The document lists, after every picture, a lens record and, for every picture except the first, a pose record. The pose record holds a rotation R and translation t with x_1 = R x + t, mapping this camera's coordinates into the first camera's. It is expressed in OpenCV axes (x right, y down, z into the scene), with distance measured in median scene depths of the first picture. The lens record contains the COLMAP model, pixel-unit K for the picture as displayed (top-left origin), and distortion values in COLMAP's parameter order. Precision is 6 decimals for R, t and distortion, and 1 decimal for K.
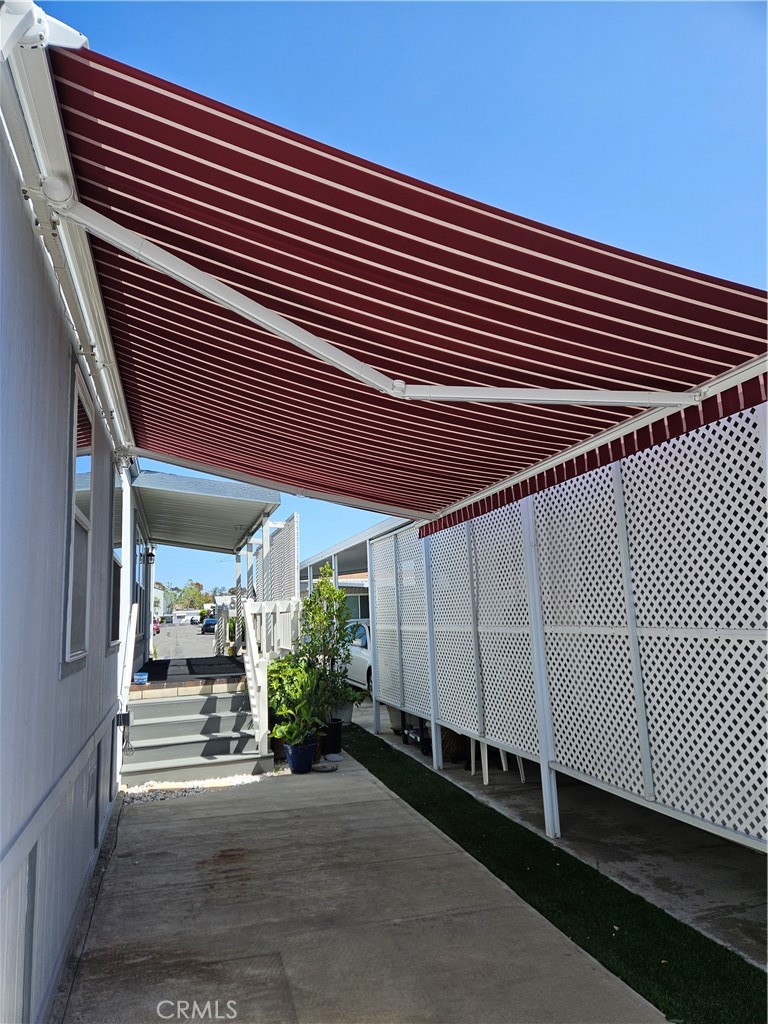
lens RADIAL K [[687.2, 0, 384.0], [0, 687.2, 512.0], [0, 0, 1]] dist [0.090799, -0.074949]
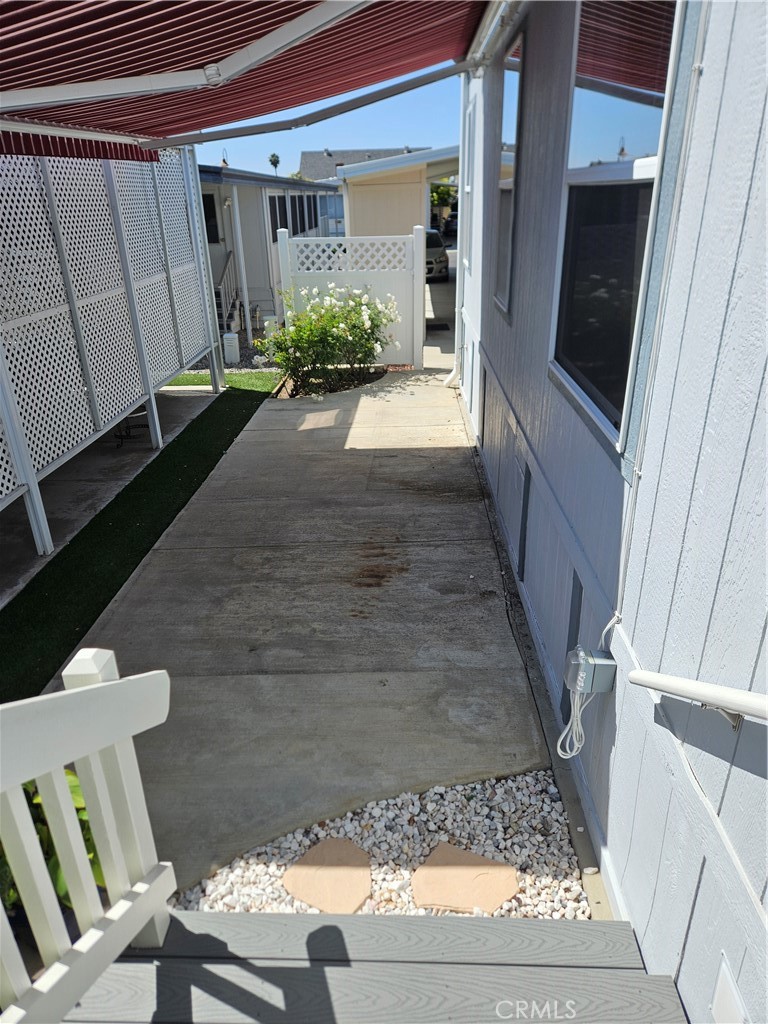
lens RADIAL K [[689.7, 0, 377.2], [0, 689.7, 529.9], [0, 0, 1]] dist [0.072264, -0.054818]
pose [[-0.943269, -0.085279, 0.320890, -0.346188], [0.012491, 0.956654, 0.290958, 0.118342], [-0.331793, 0.278460, -0.901318, 1.221423]]
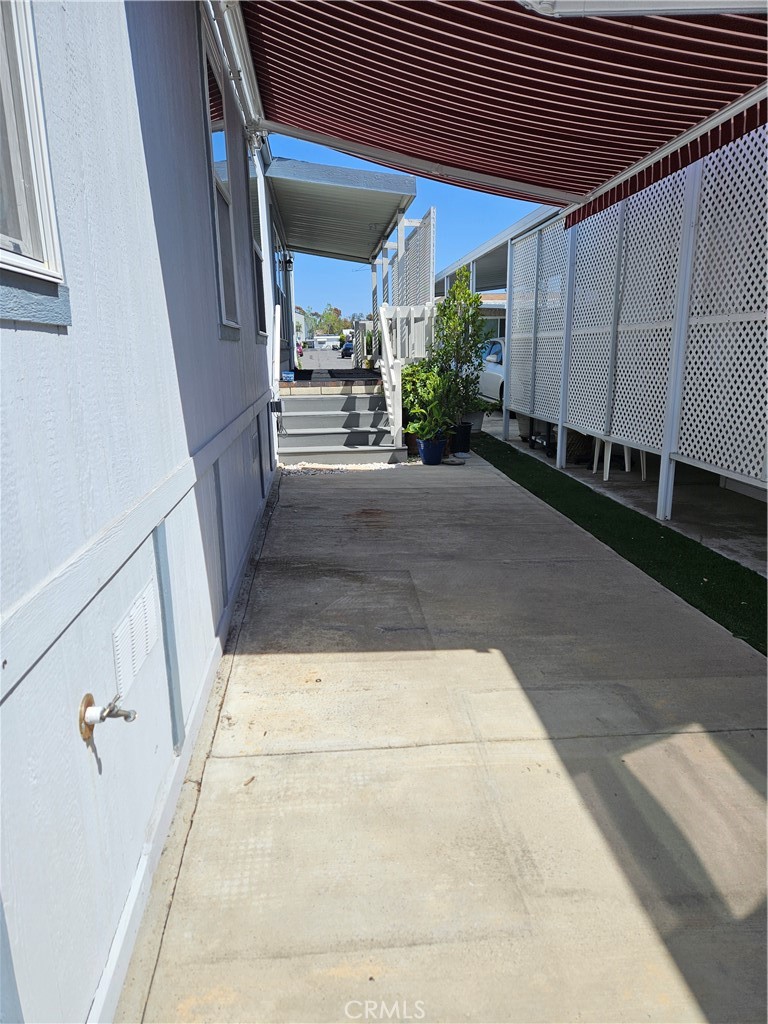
lens RADIAL K [[689.7, 0, 377.2], [0, 689.7, 529.9], [0, 0, 1]] dist [0.072264, -0.054818]
pose [[0.978826, 0.069491, -0.192540, 0.013971], [0.011343, 0.920752, 0.389983, 0.040589], [0.204382, -0.383909, 0.900468, -0.043696]]
